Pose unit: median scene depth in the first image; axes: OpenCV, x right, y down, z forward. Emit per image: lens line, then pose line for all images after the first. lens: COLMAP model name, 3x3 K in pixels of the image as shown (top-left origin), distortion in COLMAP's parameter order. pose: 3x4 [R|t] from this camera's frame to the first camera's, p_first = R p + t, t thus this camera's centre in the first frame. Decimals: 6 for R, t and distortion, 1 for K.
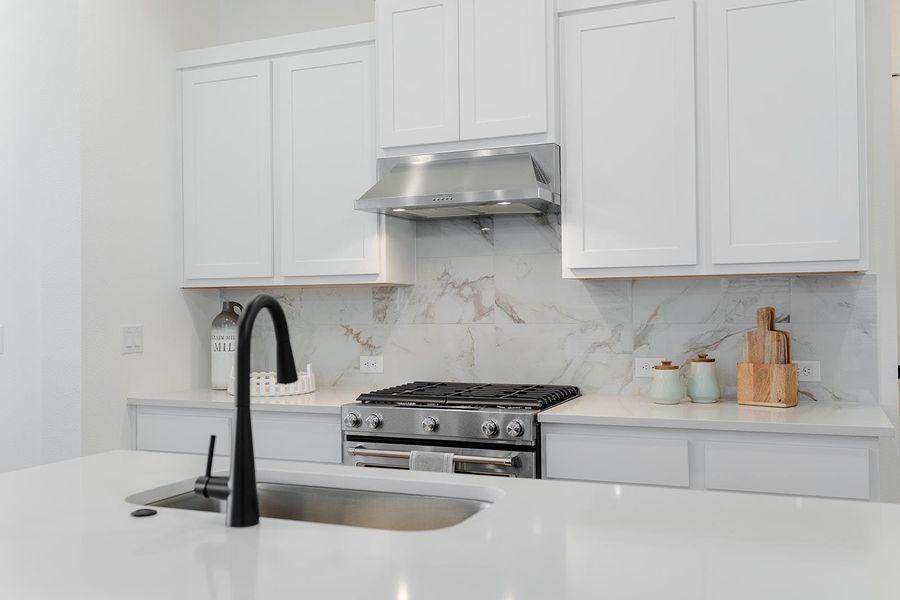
lens RADIAL K [[849.6, 0, 435.0], [0, 849.6, 298.1], [0, 0, 1]] dist [0.010612, 0.001429]
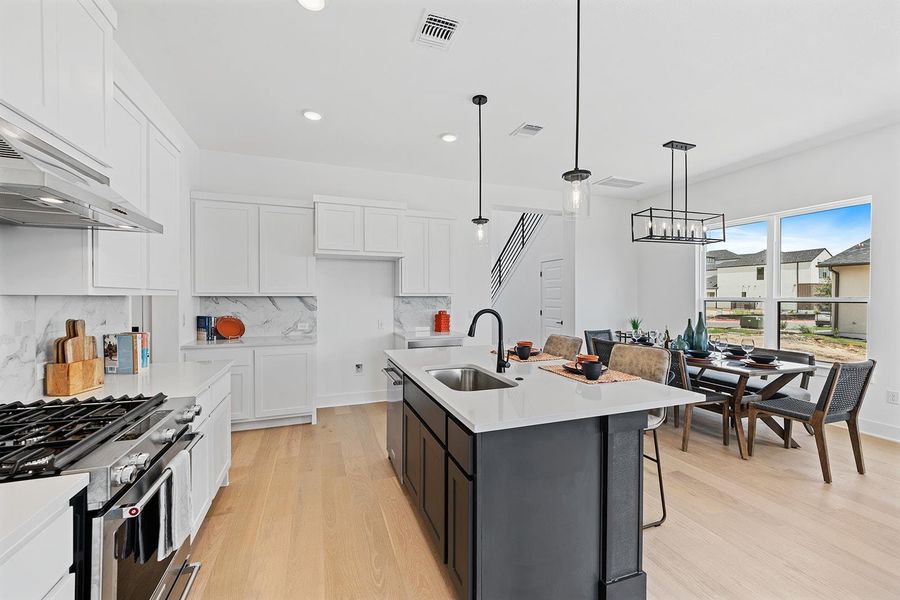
lens RADIAL K [[333.6, 0, 450.0], [0, 333.6, 300.0], [0, 0, 1]] dist [-0.000131, -0.000030]
pose [[-0.690085, 0.004779, 0.723712, -0.457002], [-0.003216, 0.999948, -0.009670, -0.012488], [-0.723721, -0.009000, -0.690034, 0.887850]]
